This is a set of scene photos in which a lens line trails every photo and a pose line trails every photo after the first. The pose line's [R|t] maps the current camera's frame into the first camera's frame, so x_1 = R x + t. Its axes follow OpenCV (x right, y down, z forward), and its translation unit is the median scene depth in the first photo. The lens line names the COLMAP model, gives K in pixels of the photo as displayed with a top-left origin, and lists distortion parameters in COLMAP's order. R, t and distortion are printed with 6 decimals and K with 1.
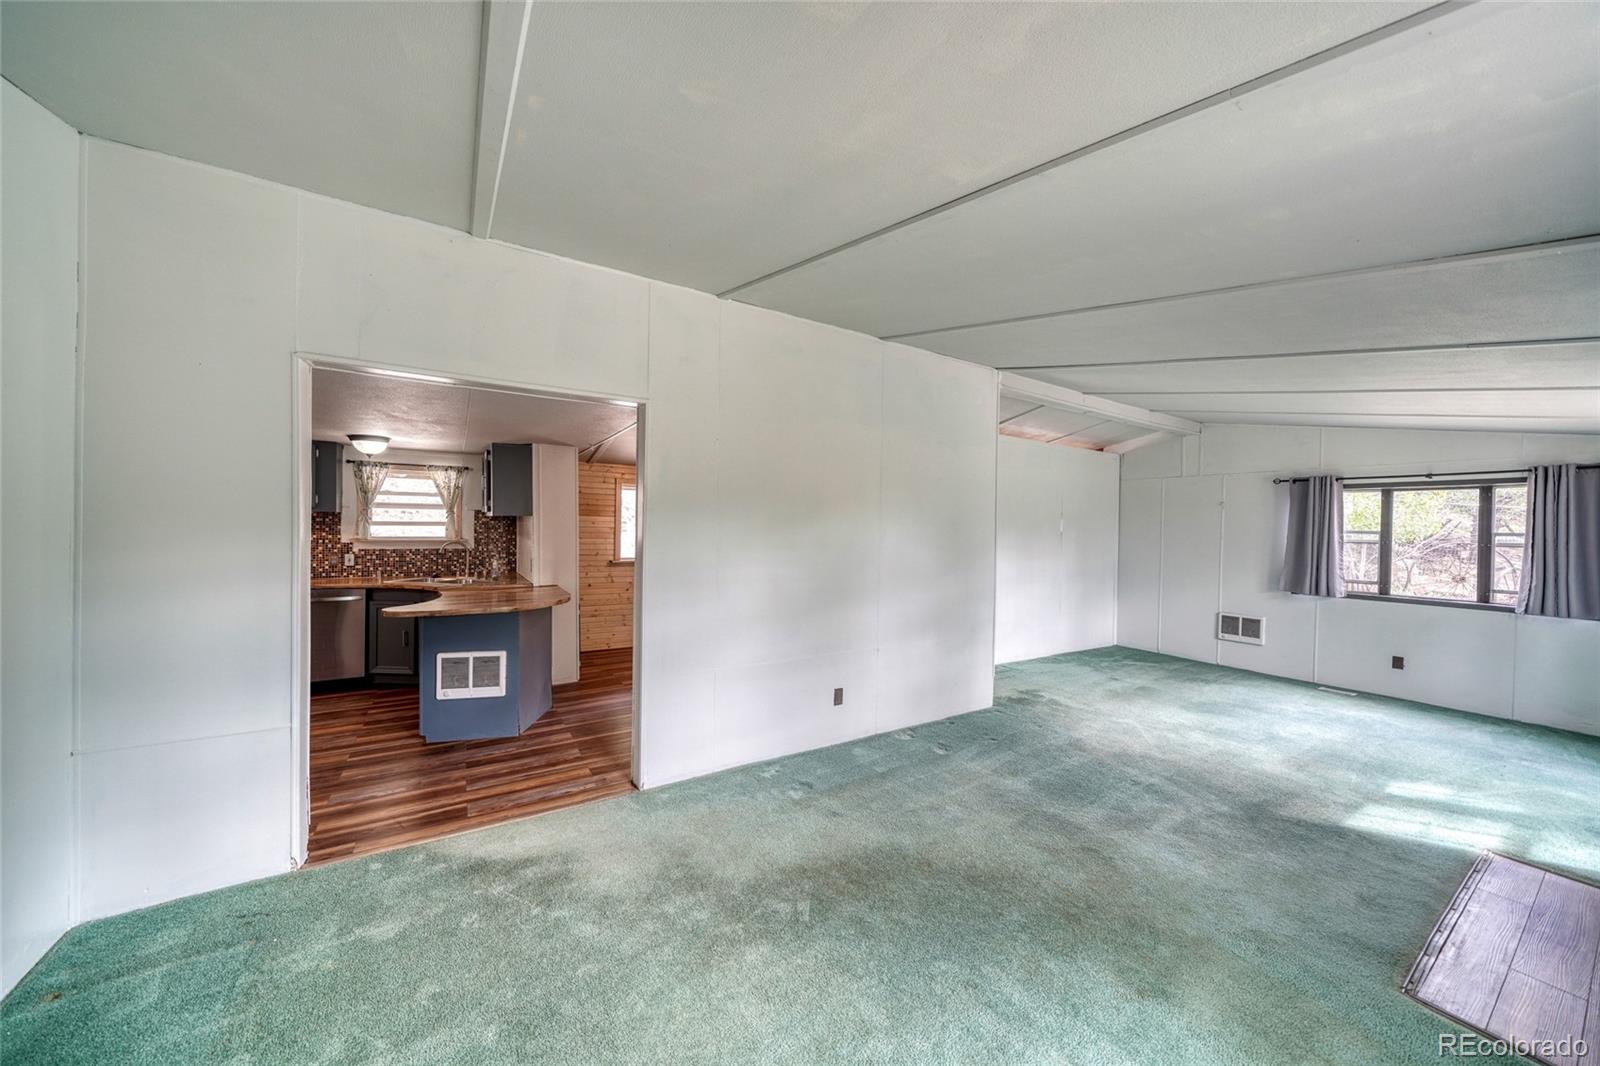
lens RADIAL K [[551.4, 0, 790.3], [0, 551.4, 527.9], [0, 0, 1]] dist [-0.009995, 0.001495]
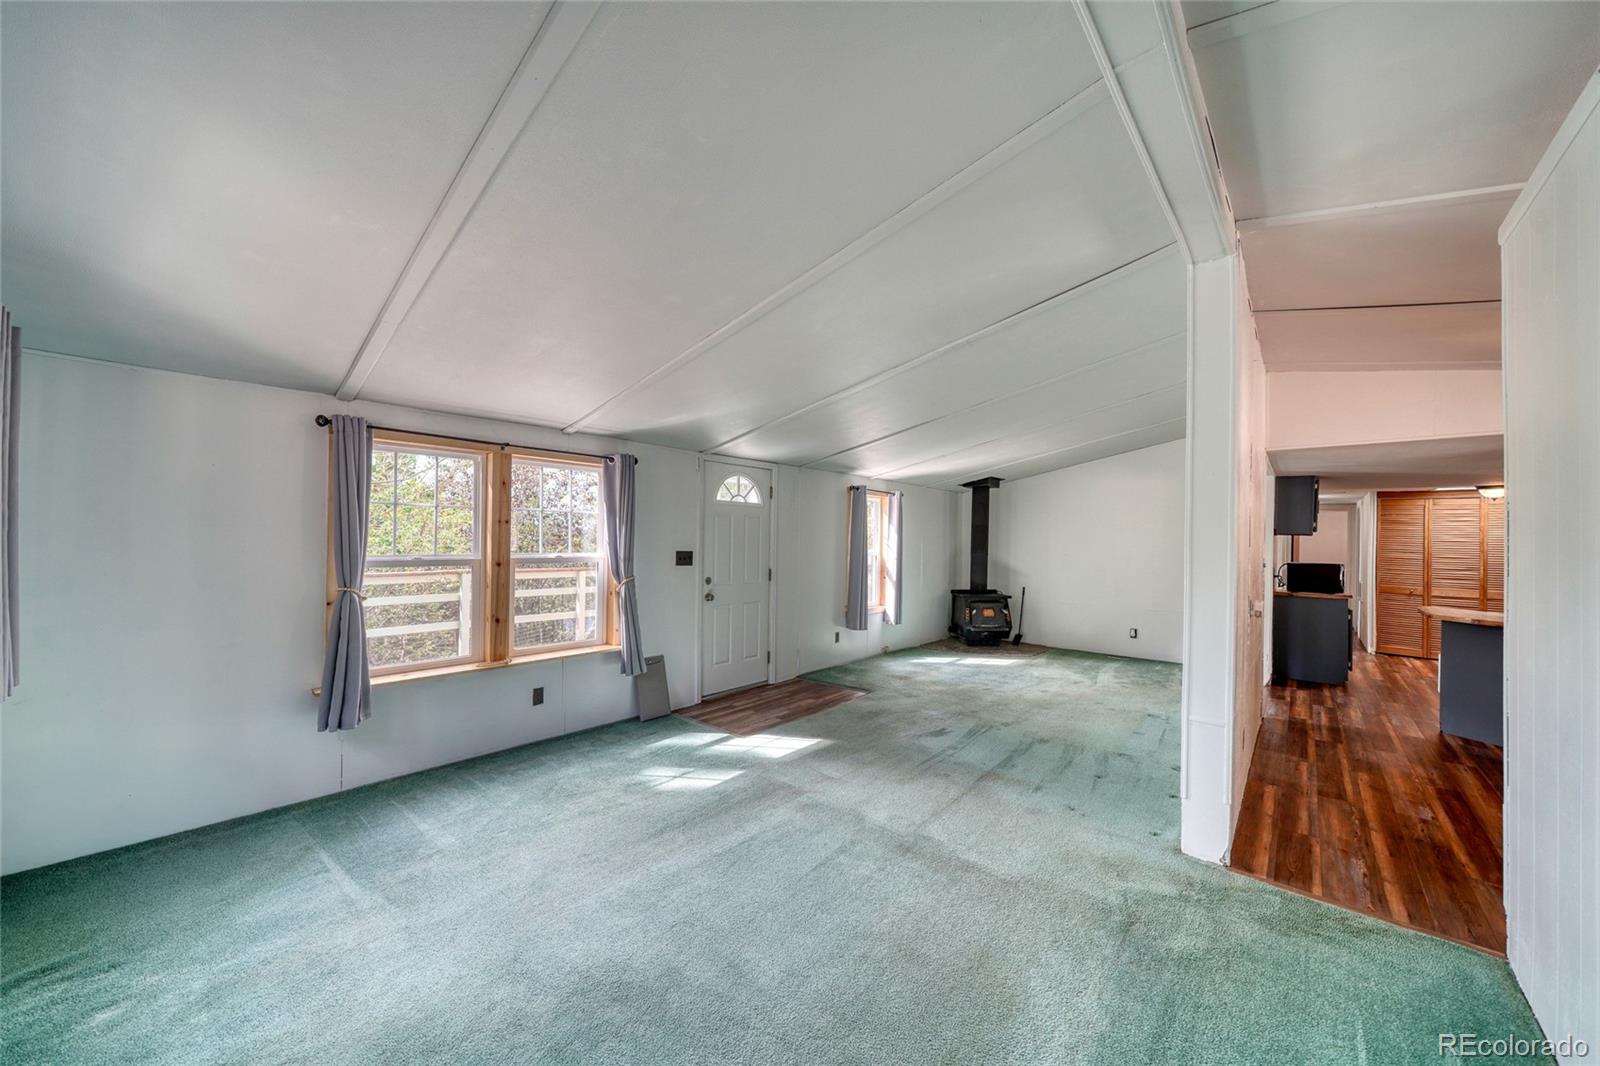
lens RADIAL K [[564.7, 0, 798.6], [0, 564.7, 539.4], [0, 0, 1]] dist [-0.001805, -0.000165]
pose [[-0.958053, -0.032715, -0.284717, 0.813825], [-0.031679, 0.999464, -0.008244, 0.029029], [0.284834, 0.001121, -0.958576, 1.287169]]
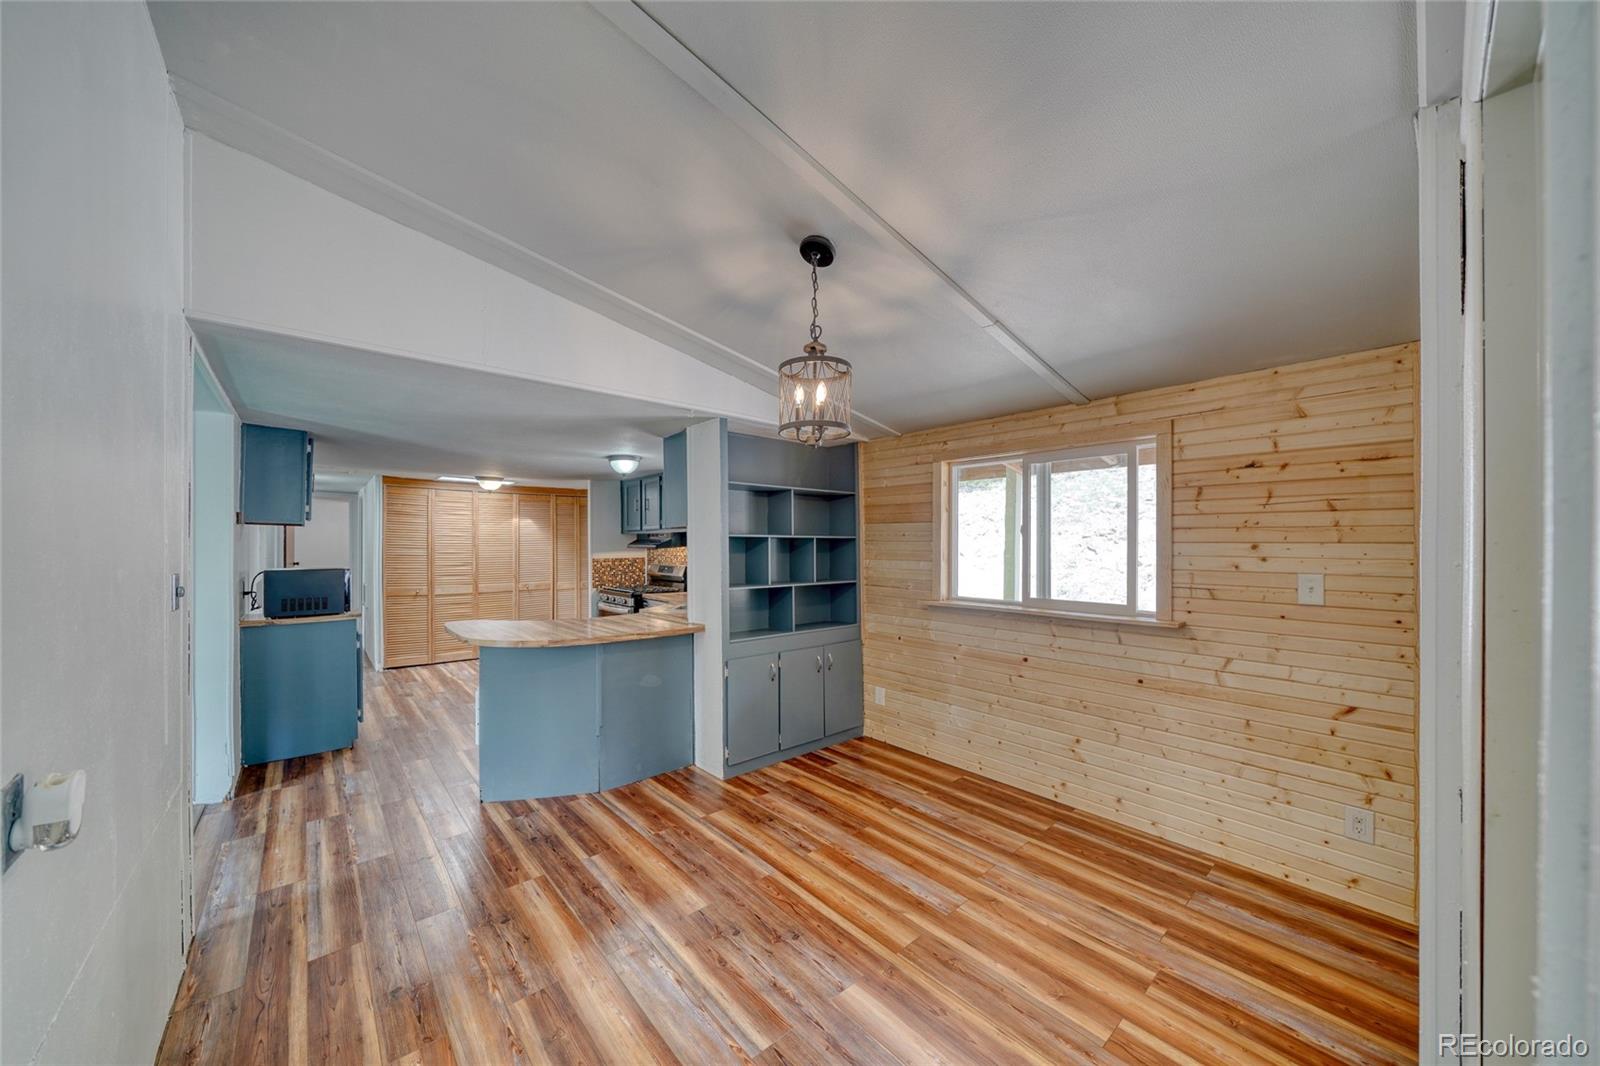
lens RADIAL K [[560.9, 0, 786.1], [0, 560.9, 547.2], [0, 0, 1]] dist [-0.002057, -0.000153]
pose [[0.157600, -0.012762, -0.987421, 0.281845], [0.000905, 0.999918, -0.012779, 0.015924], [0.987503, 0.001120, 0.157599, 0.976427]]
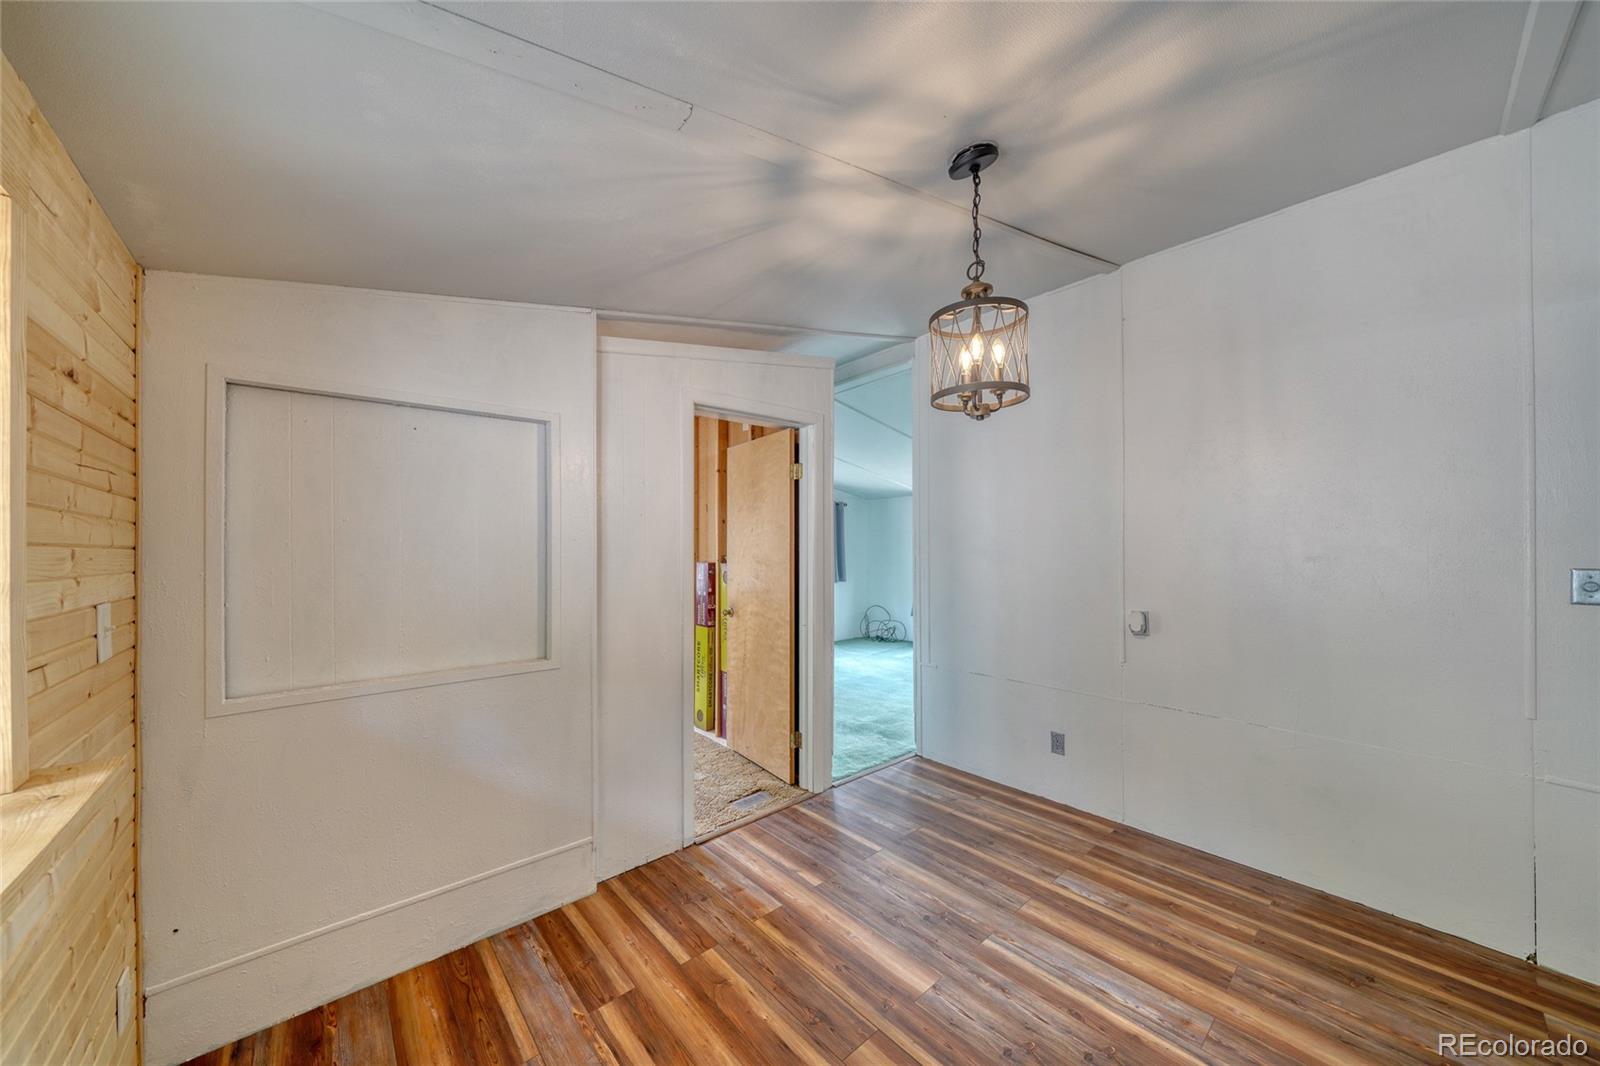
lens RADIAL K [[560.9, 0, 786.1], [0, 560.9, 547.2], [0, 0, 1]] dist [-0.002057, -0.000153]
pose [[-0.150414, -0.015477, 0.988502, -0.392568], [0.005592, 0.999848, 0.016506, 0.005142], [-0.988607, 0.008011, -0.150304, 1.209558]]
